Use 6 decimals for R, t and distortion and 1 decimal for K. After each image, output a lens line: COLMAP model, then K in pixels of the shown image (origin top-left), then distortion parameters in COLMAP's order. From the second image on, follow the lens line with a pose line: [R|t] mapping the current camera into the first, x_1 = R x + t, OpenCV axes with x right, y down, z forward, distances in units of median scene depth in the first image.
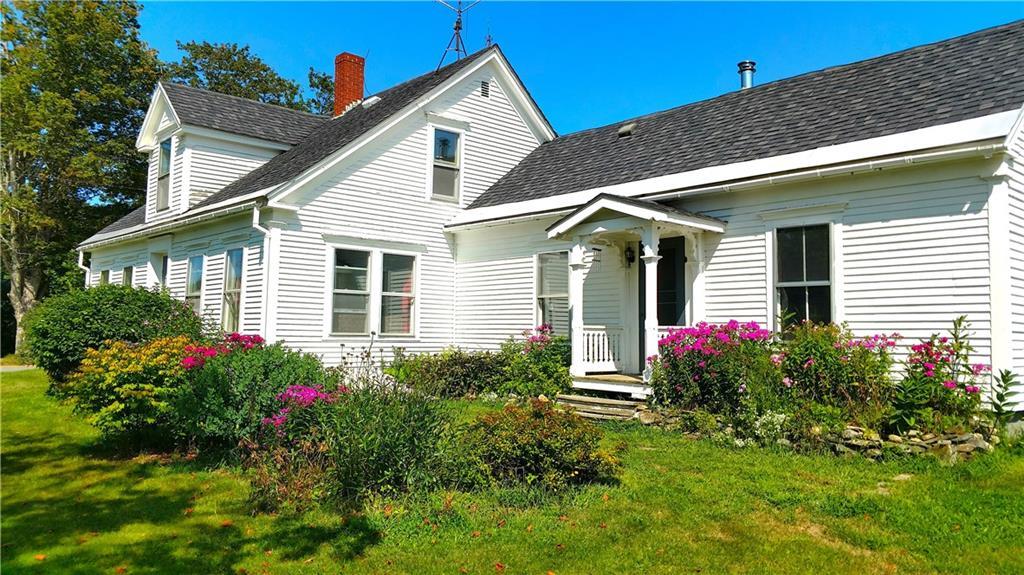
lens RADIAL K [[786.4, 0, 512.0], [0, 786.4, 287.5], [0, 0, 1]] dist [0.066305, -0.001561]
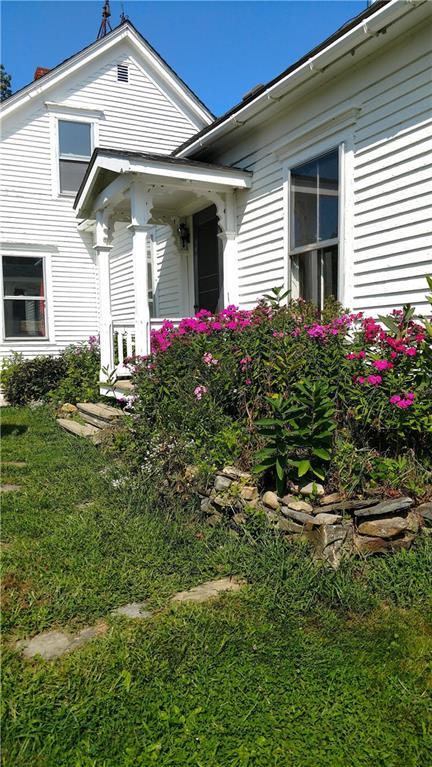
lens RADIAL K [[618.5, 0, 216.0], [0, 618.5, 383.5], [0, 0, 1]] dist [-0.011141, -0.013954]
pose [[0.962538, -0.006599, -0.271066, 0.284930], [0.042270, 0.991133, 0.125967, 0.027240], [0.267831, -0.132706, 0.954283, 0.304874]]
